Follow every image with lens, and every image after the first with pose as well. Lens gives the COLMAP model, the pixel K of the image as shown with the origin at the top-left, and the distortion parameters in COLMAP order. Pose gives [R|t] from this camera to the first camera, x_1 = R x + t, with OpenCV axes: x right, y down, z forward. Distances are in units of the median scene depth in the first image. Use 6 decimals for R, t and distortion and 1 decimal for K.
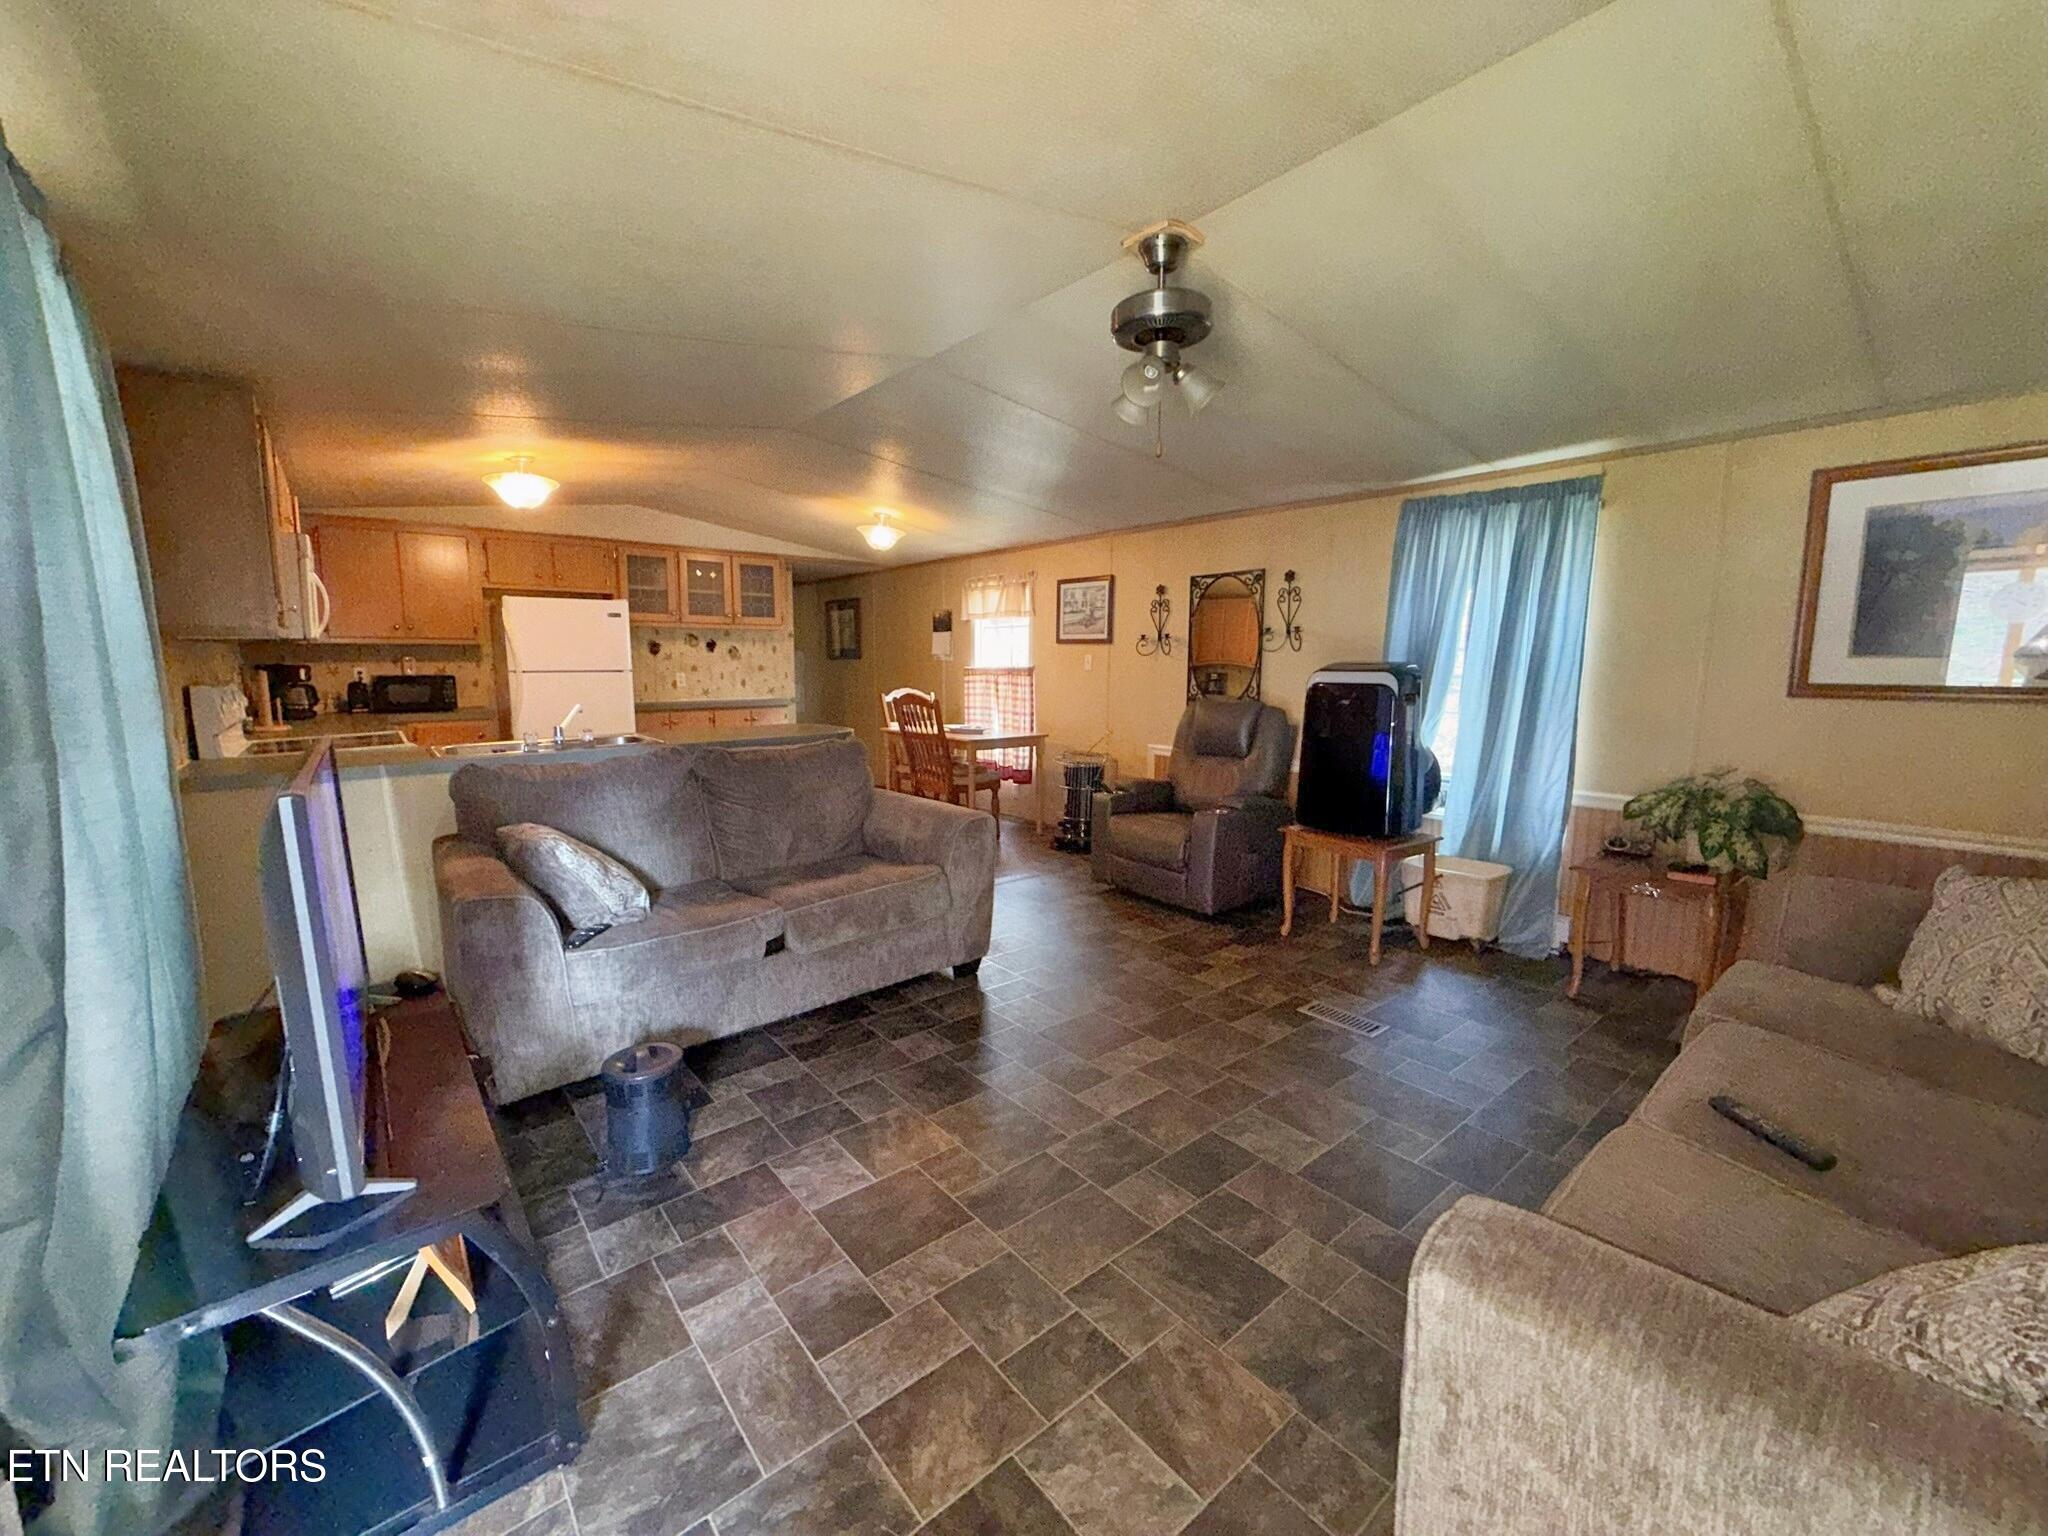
lens RADIAL K [[818.6, 0, 1017.9], [0, 818.6, 768.2], [0, 0, 1]] dist [0.000047, 0.000049]
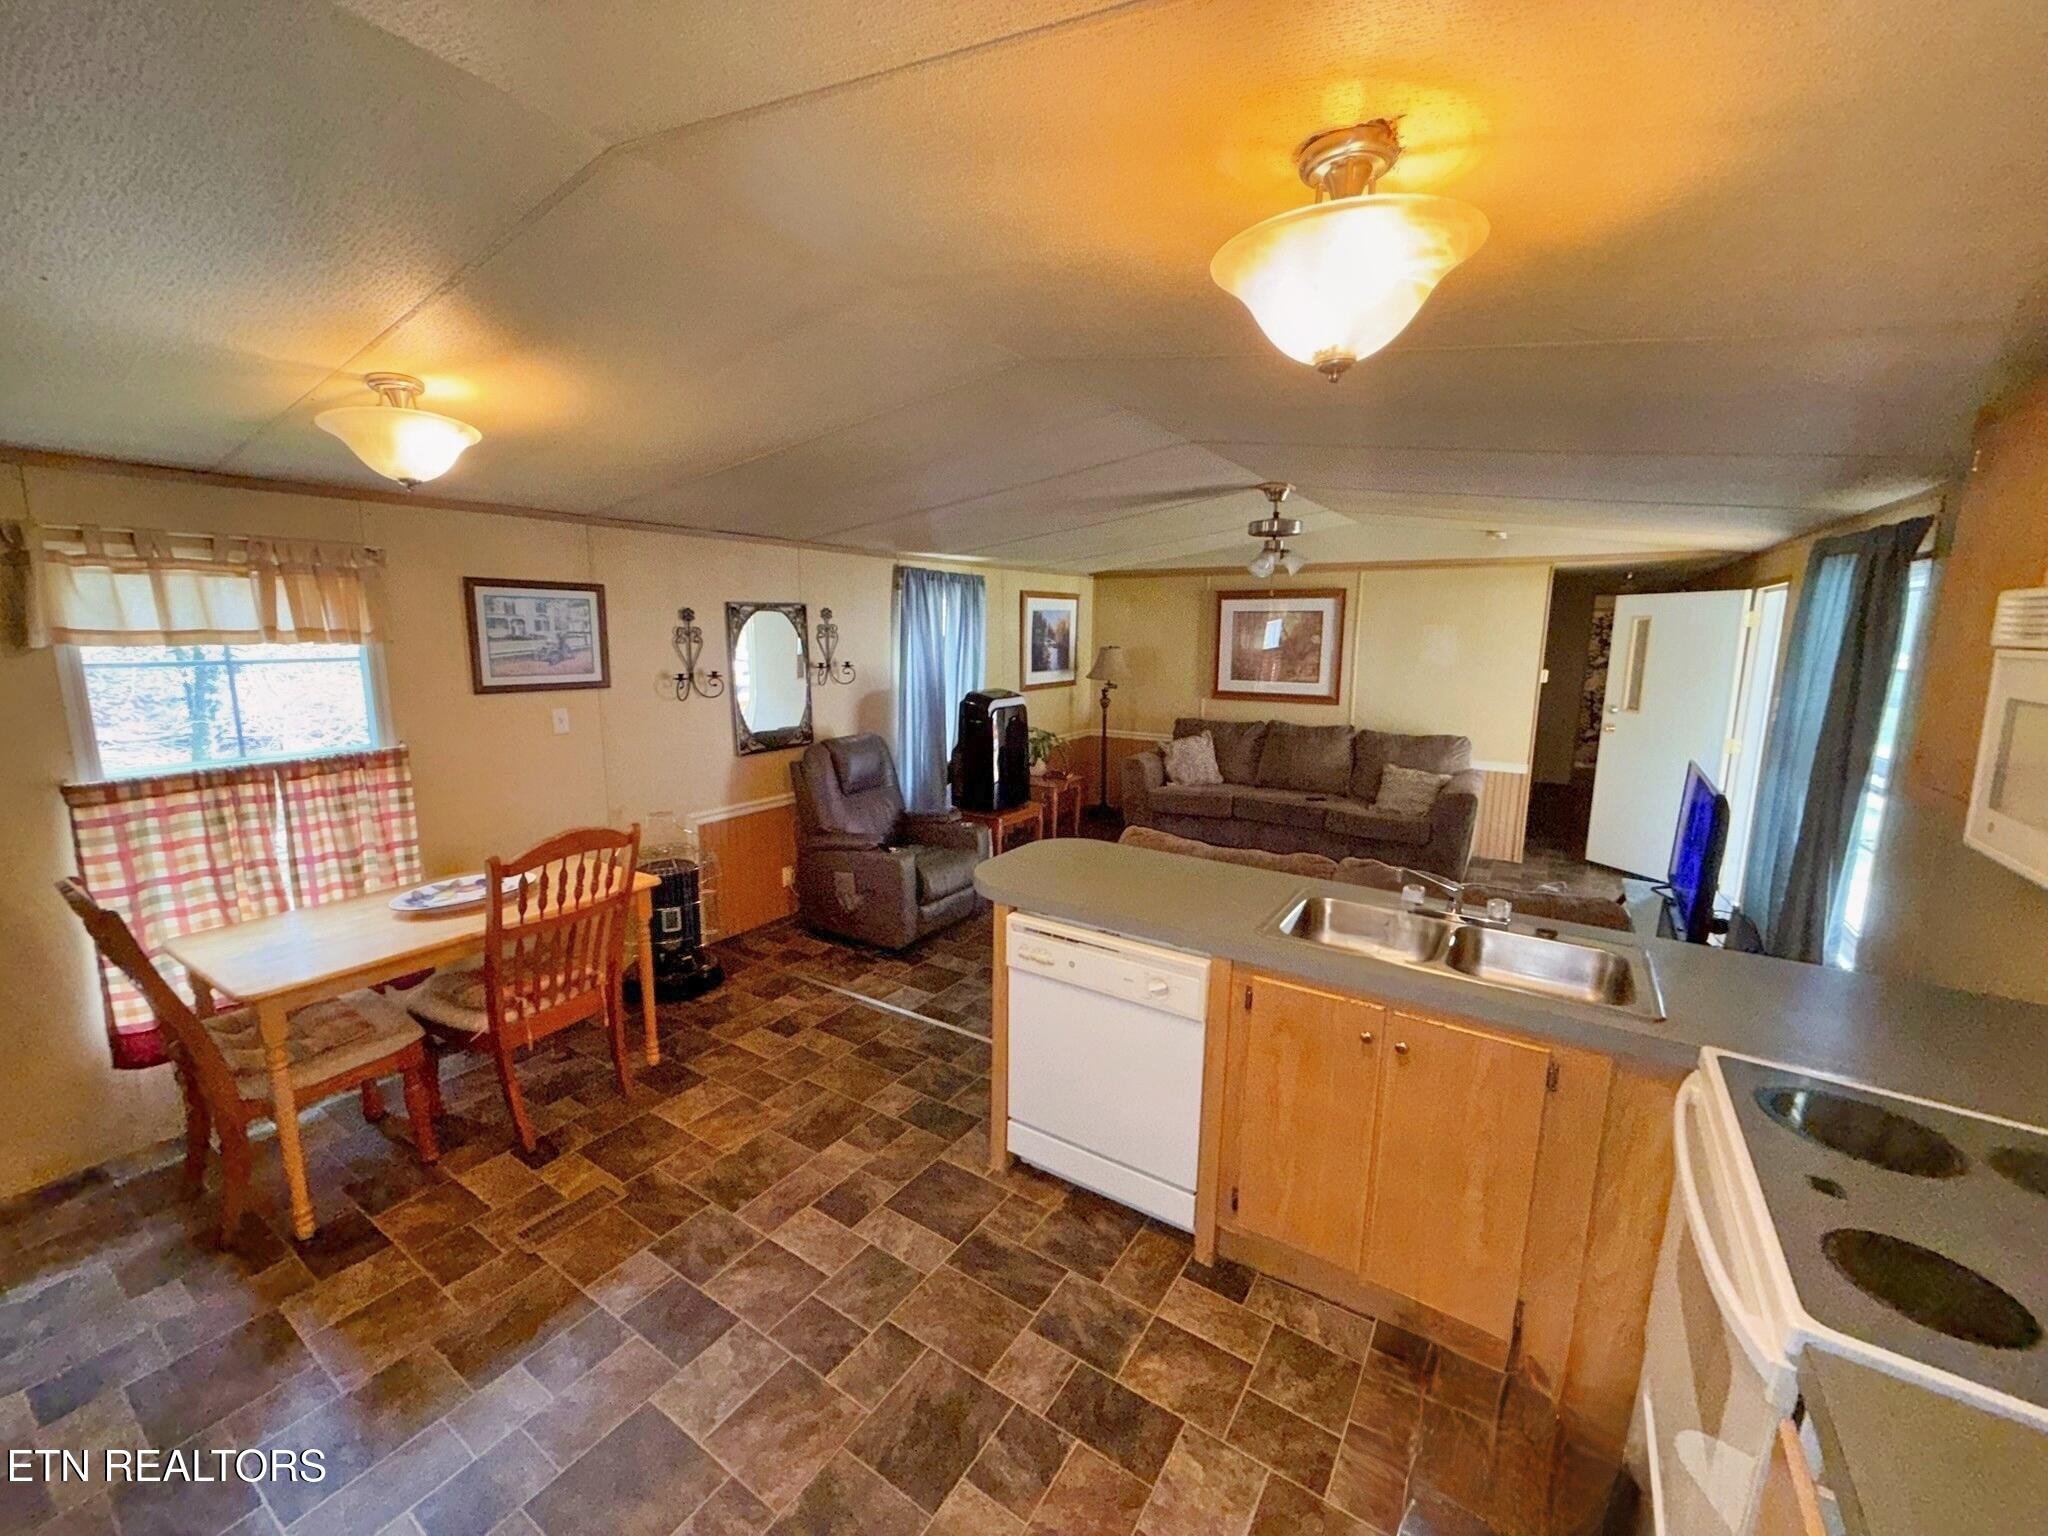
lens RADIAL K [[824.8, 0, 1016.3], [0, 824.8, 764.7], [0, 0, 1]] dist [0.001085, 0.000286]
pose [[-0.301000, -0.164560, 0.939318, -0.530551], [0.120055, 0.970623, 0.208515, -0.163069], [-0.946037, 0.175533, -0.272401, 0.749409]]
